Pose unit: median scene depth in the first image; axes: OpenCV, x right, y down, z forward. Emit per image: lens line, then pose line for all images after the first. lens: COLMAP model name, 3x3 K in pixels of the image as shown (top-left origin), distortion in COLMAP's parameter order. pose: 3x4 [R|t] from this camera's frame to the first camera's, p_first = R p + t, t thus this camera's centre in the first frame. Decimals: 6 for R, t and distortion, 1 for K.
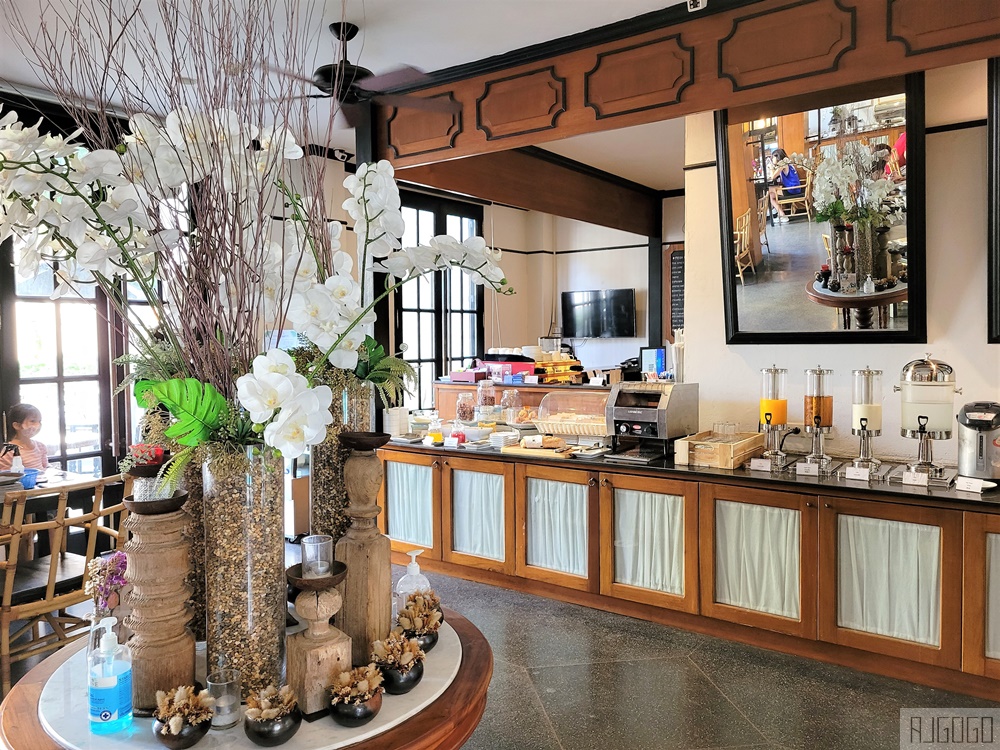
lens RADIAL K [[759.6, 0, 501.4], [0, 759.6, 371.8], [0, 0, 1]] dist [-0.060792, -0.005341]
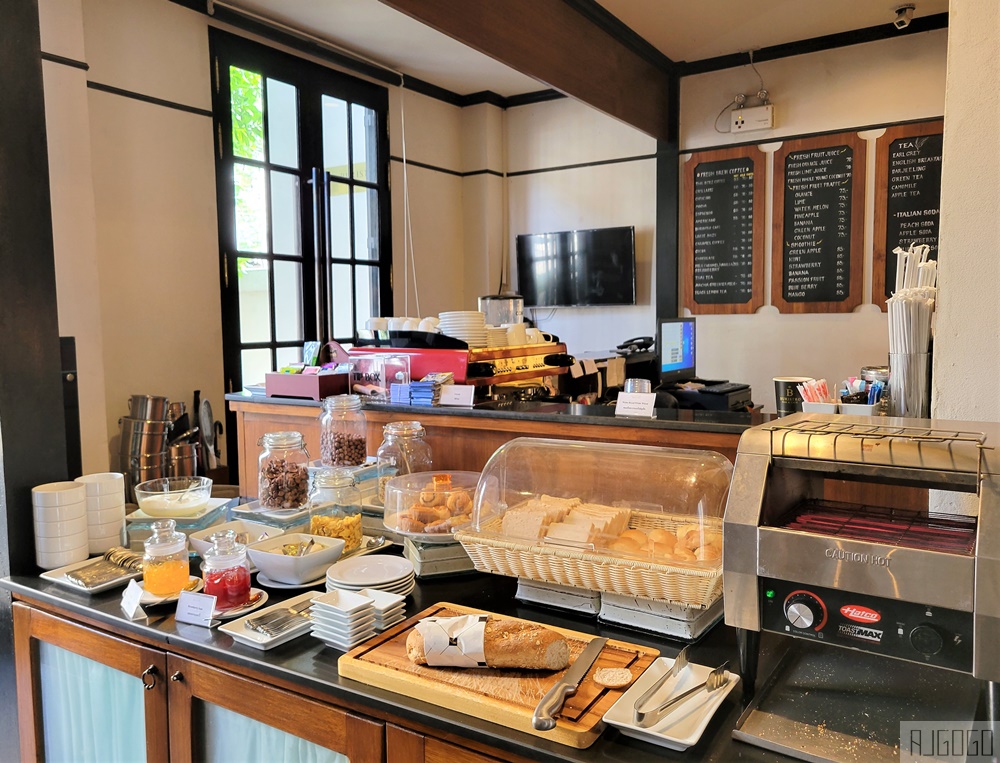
lens RADIAL K [[785.7, 0, 498.6], [0, 785.7, 380.4], [0, 0, 1]] dist [0.009942, 0.002726]
pose [[0.997696, -0.008559, 0.067294, 0.027680], [0.006150, 0.999335, 0.035936, -0.009551], [-0.067557, -0.035440, 0.997086, 0.492075]]
